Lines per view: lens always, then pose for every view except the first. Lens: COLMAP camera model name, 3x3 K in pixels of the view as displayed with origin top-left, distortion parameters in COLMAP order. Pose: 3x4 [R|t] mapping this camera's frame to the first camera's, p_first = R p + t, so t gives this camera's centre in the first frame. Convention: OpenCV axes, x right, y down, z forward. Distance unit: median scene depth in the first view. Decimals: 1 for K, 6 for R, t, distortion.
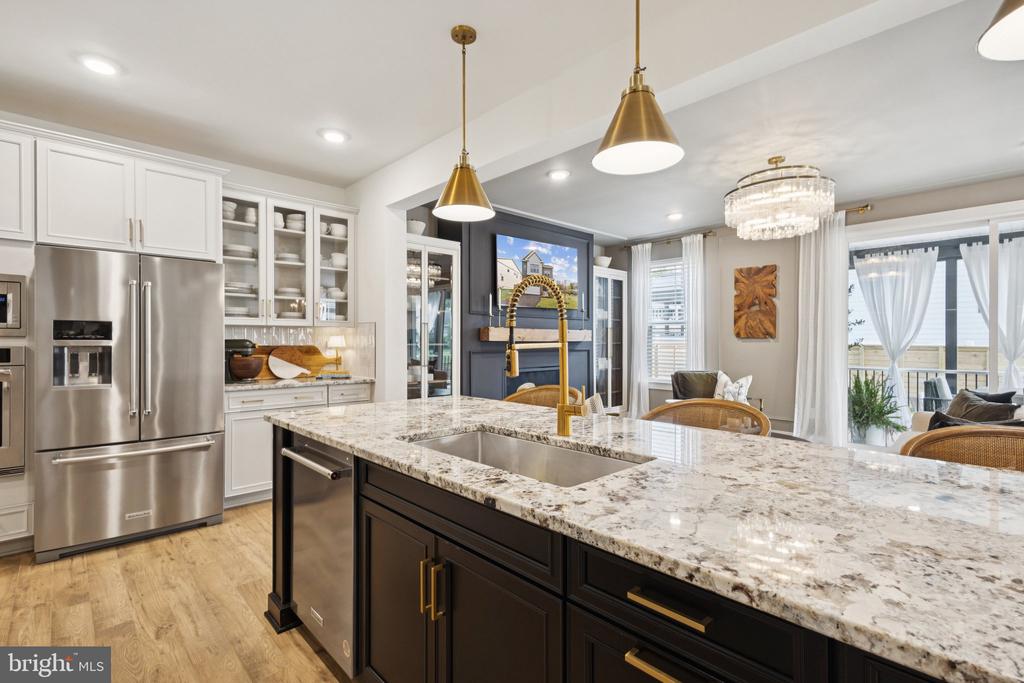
lens RADIAL K [[478.6, 0, 512.0], [0, 478.6, 341.5], [0, 0, 1]] dist [0.006241, -0.000053]
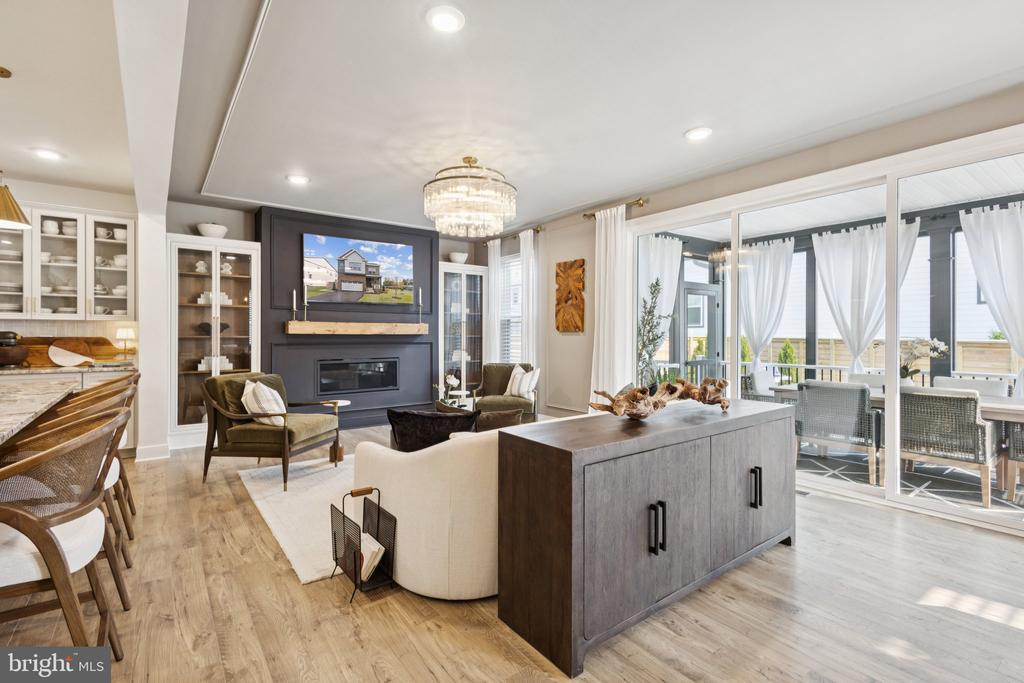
lens RADIAL K [[472.5, 0, 509.7], [0, 472.5, 335.7], [0, 0, 1]] dist [0.009574, 0.000061]
pose [[0.994050, 0.002399, -0.108902, 0.706853], [-0.002249, 0.999996, 0.001497, 0.000919], [0.108905, -0.001243, 0.994051, -0.011231]]
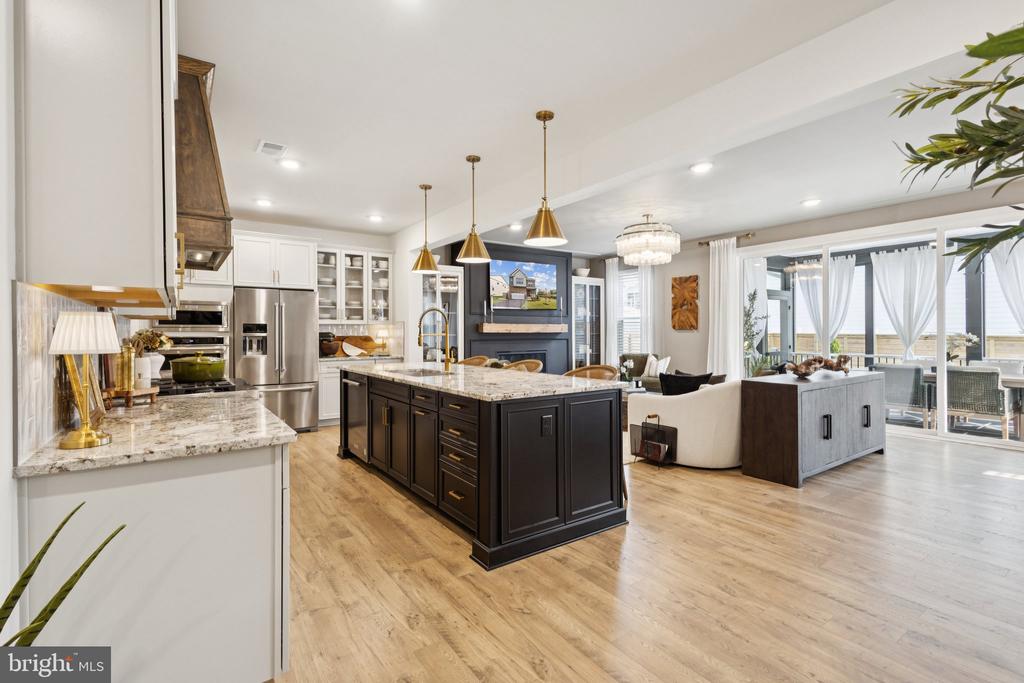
lens RADIAL K [[475.6, 0, 514.7], [0, 475.6, 332.1], [0, 0, 1]] dist [0.011728, -0.000117]
pose [[0.990193, -0.004222, -0.139643, 0.319163], [0.004063, 0.999991, -0.001426, 0.000016], [0.139648, 0.000845, 0.990201, -0.561686]]
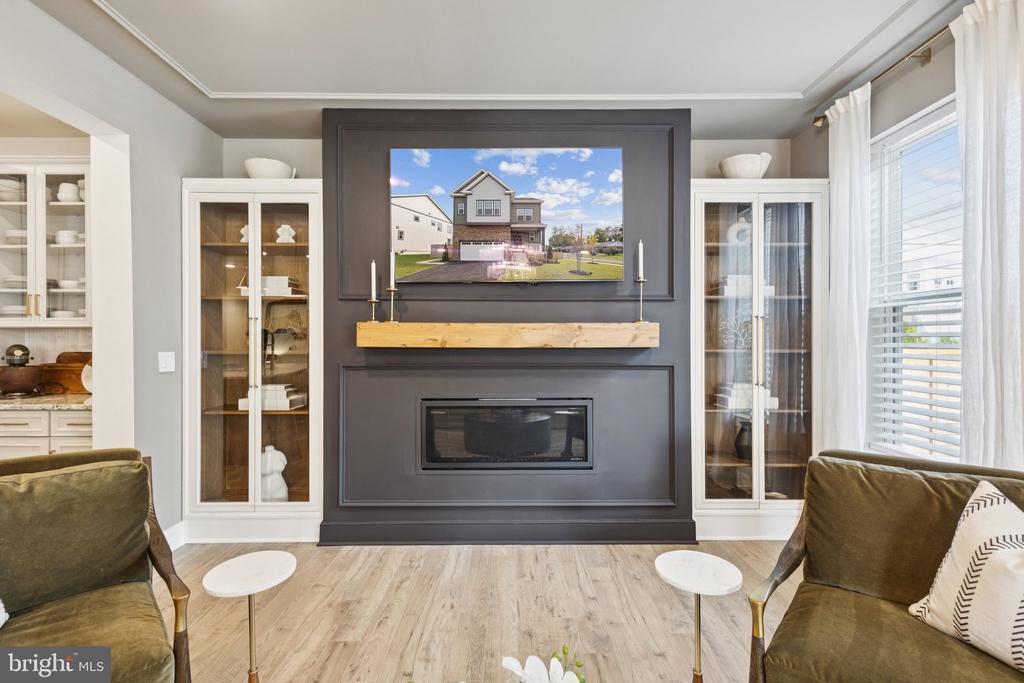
lens RADIAL K [[497.0, 0, 512.0], [0, 497.0, 341.5], [0, 0, 1]] dist [0.037974, -0.000097]
pose [[0.726455, 0.000047, -0.687214, 0.606806], [-0.000397, 1.000000, -0.000352, -0.009172], [0.687213, 0.000529, 0.726455, 0.869162]]
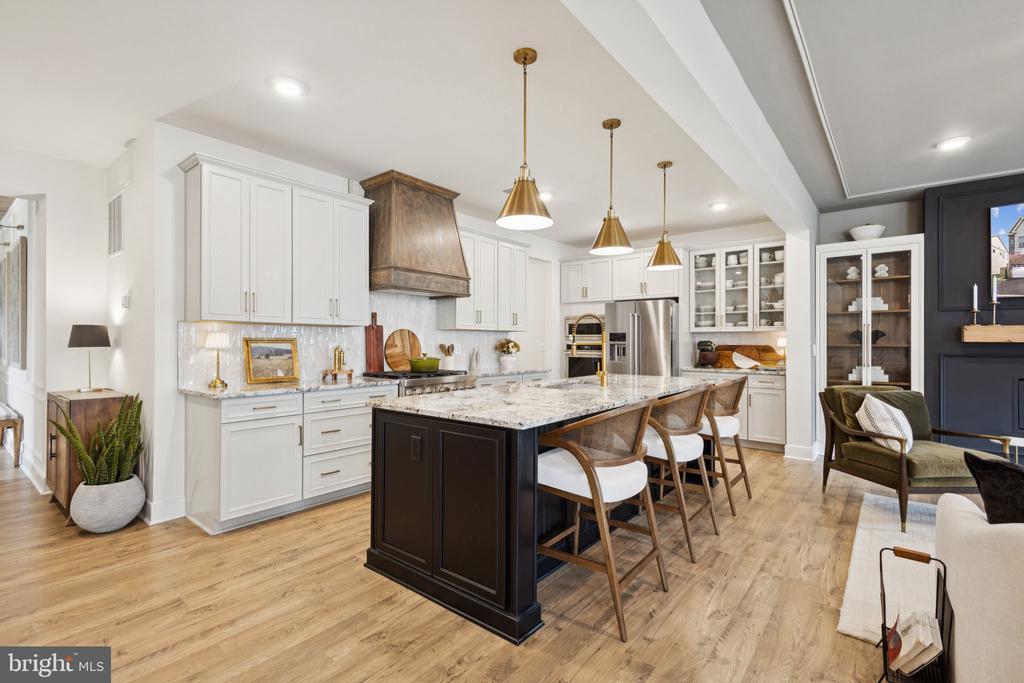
lens RADIAL K [[469.8, 0, 508.3], [0, 469.8, 340.0], [0, 0, 1]] dist [0.013051, -0.000175]
pose [[0.133753, -0.003807, -0.991007, 0.839037], [-0.001941, 0.999990, -0.004104, 0.000650], [0.991013, 0.002472, 0.133744, 0.117656]]
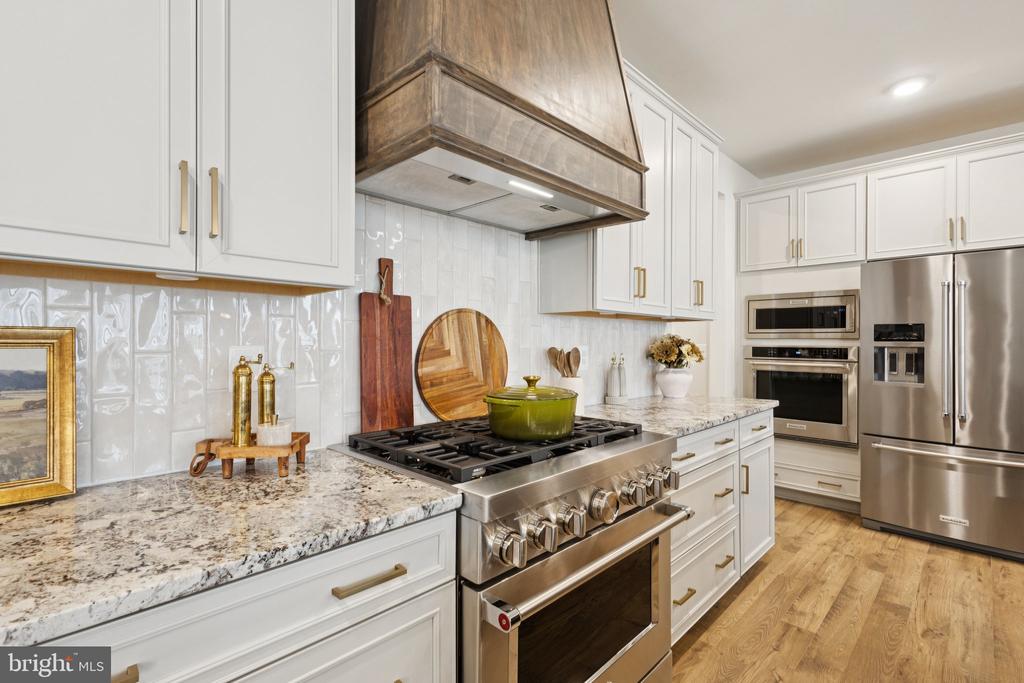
lens RADIAL K [[472.5, 0, 509.7], [0, 472.5, 335.7], [0, 0, 1]] dist [0.009574, 0.000061]
pose [[0.040465, -0.013632, -0.999088, 0.108200], [-0.002537, 0.999902, -0.013746, 0.000765], [0.999178, 0.003091, 0.040427, 0.040887]]
